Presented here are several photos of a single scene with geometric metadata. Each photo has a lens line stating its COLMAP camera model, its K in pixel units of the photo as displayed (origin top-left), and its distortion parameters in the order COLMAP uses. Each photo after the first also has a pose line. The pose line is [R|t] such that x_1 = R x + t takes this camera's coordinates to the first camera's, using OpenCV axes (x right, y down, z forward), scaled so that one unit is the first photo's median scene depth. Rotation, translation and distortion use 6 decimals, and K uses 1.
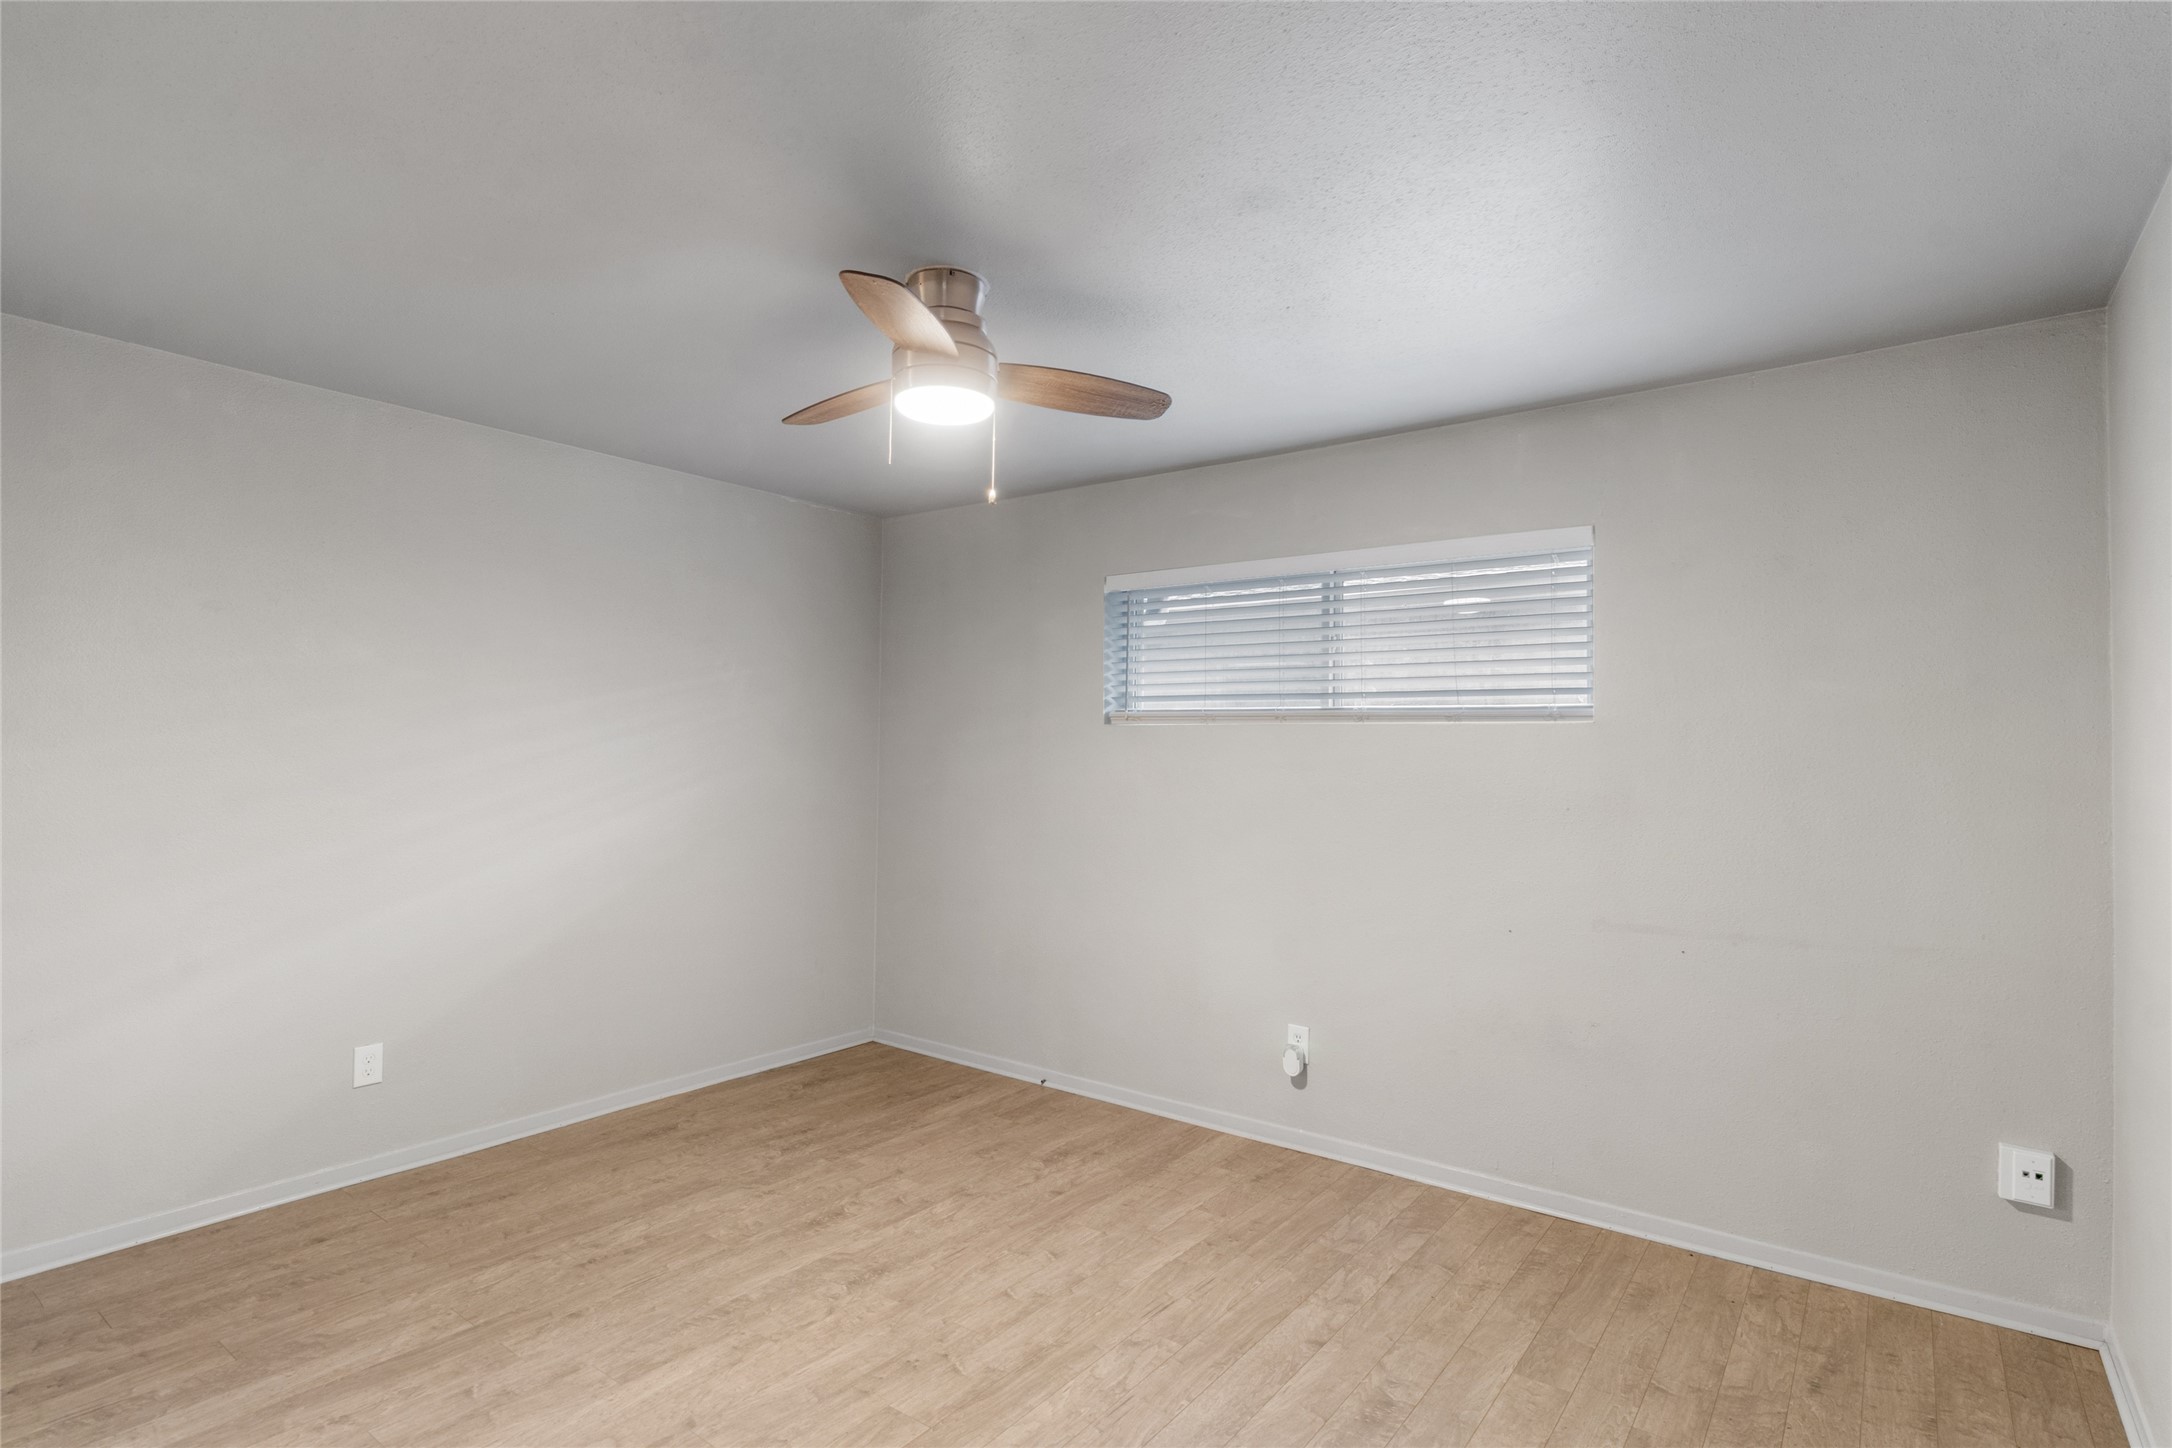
lens RADIAL K [[1087.6, 0, 1086.0], [0, 1087.6, 724.0], [0, 0, 1]] dist [0.000567, -0.000903]
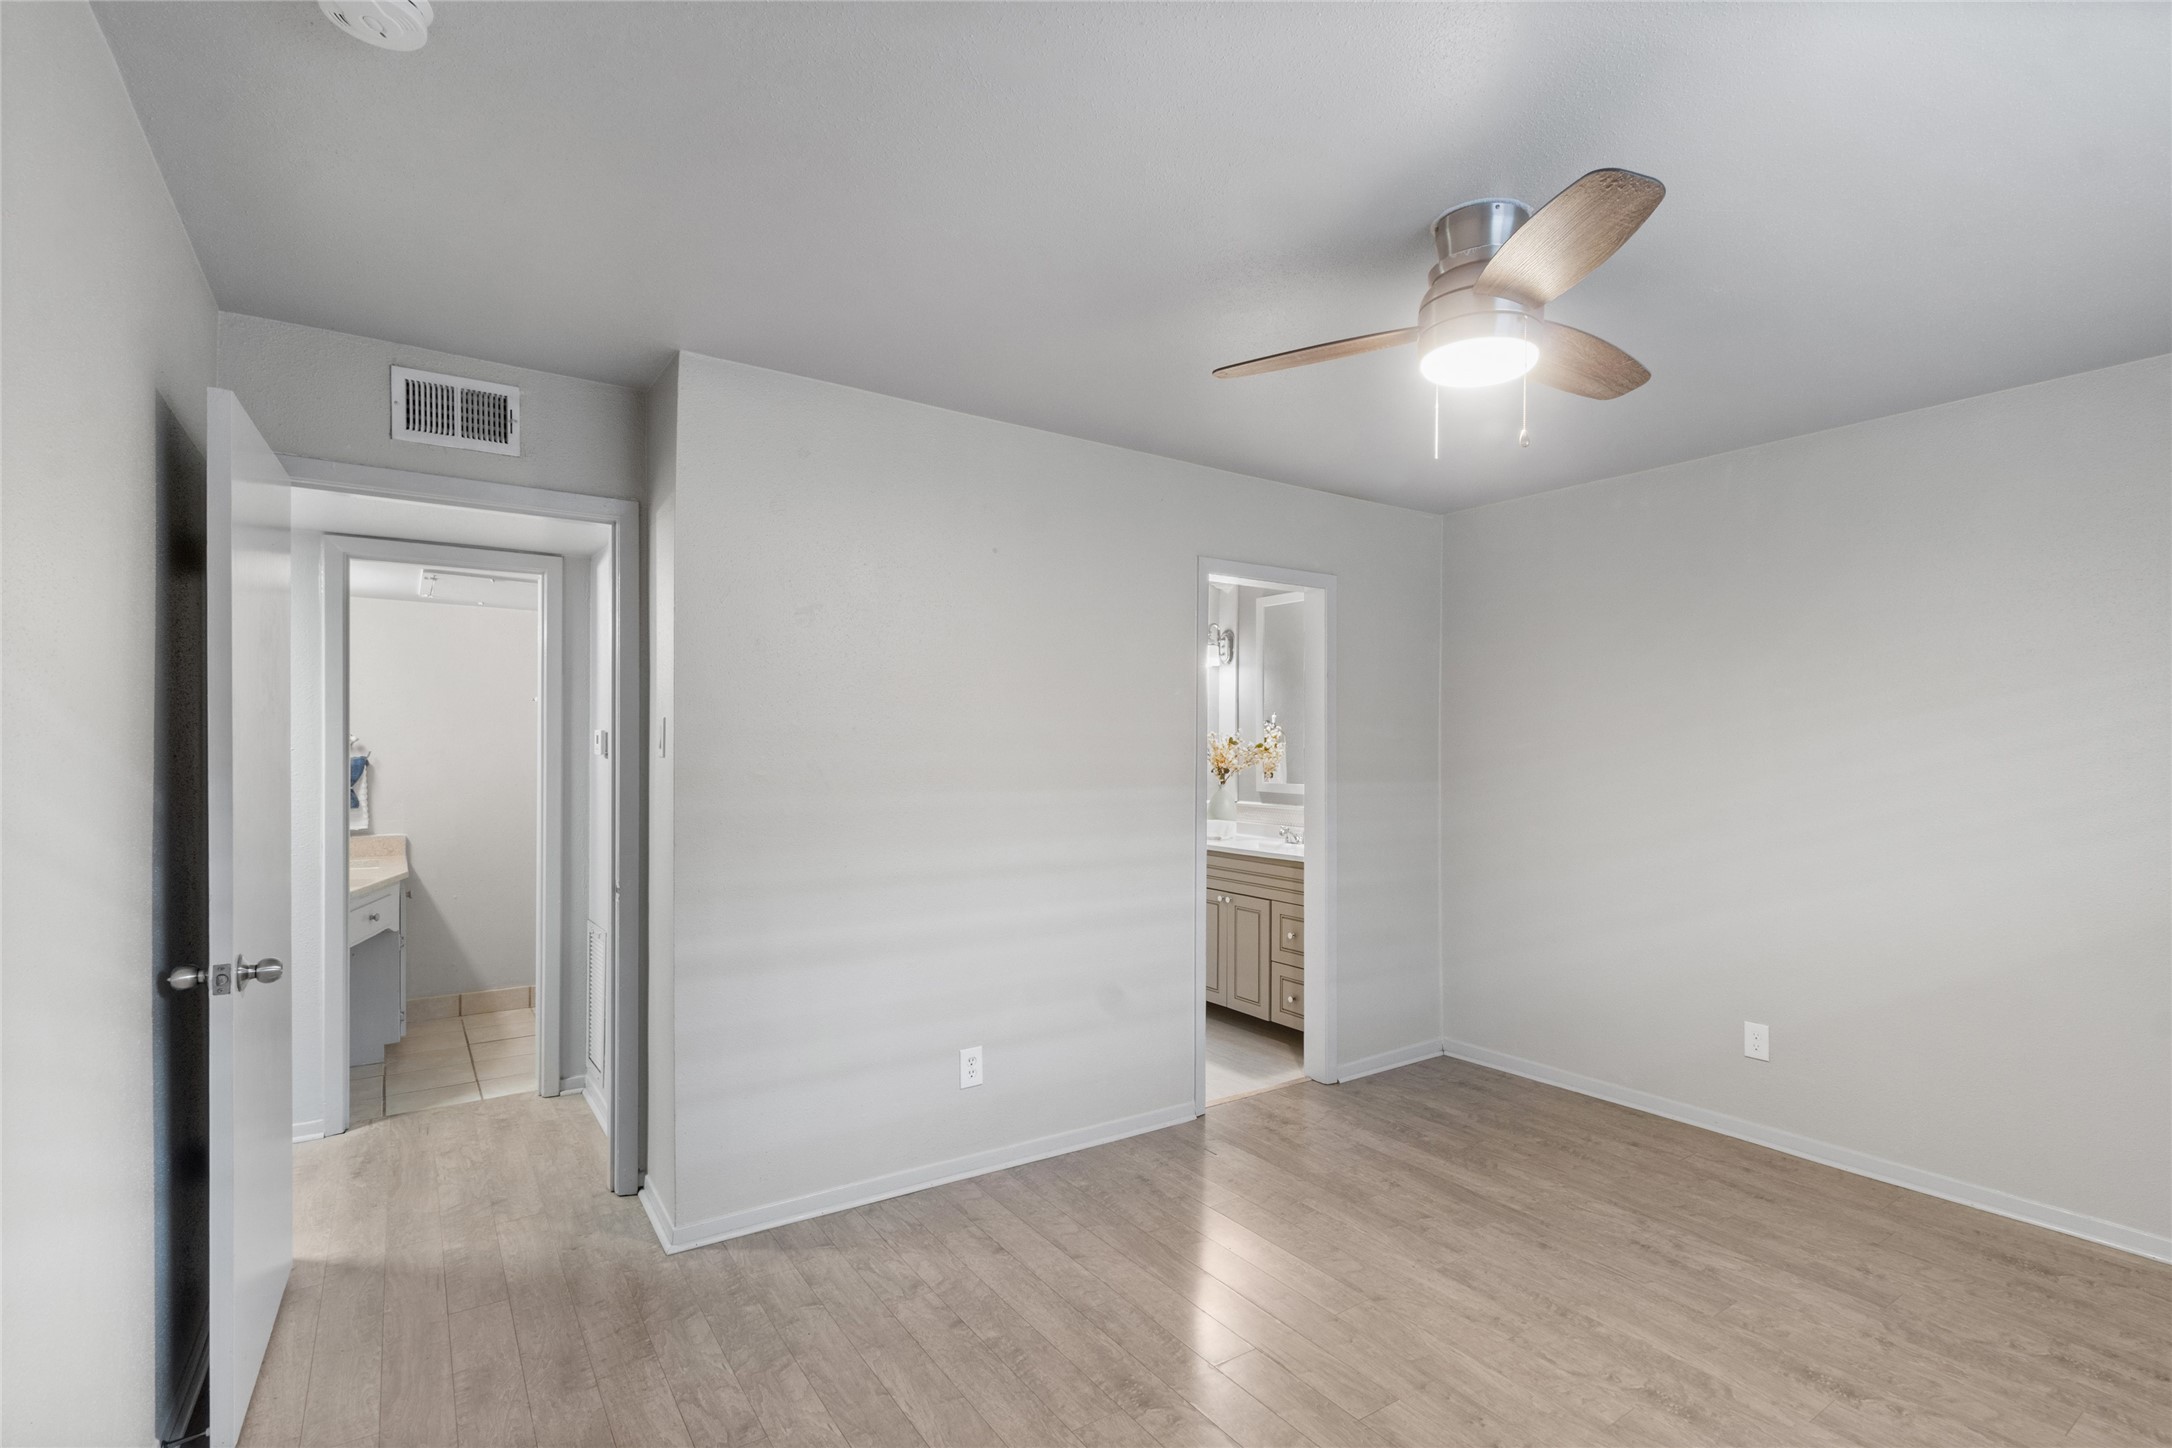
lens RADIAL K [[965.8, 0, 1089.4], [0, 965.8, 758.0], [0, 0, 1]] dist [0.000618, 0.000121]
pose [[-0.306506, -0.003736, -0.951861, 0.581998], [0.014611, 0.999856, -0.008630, 0.023829], [0.951757, -0.016552, -0.306407, 0.765283]]
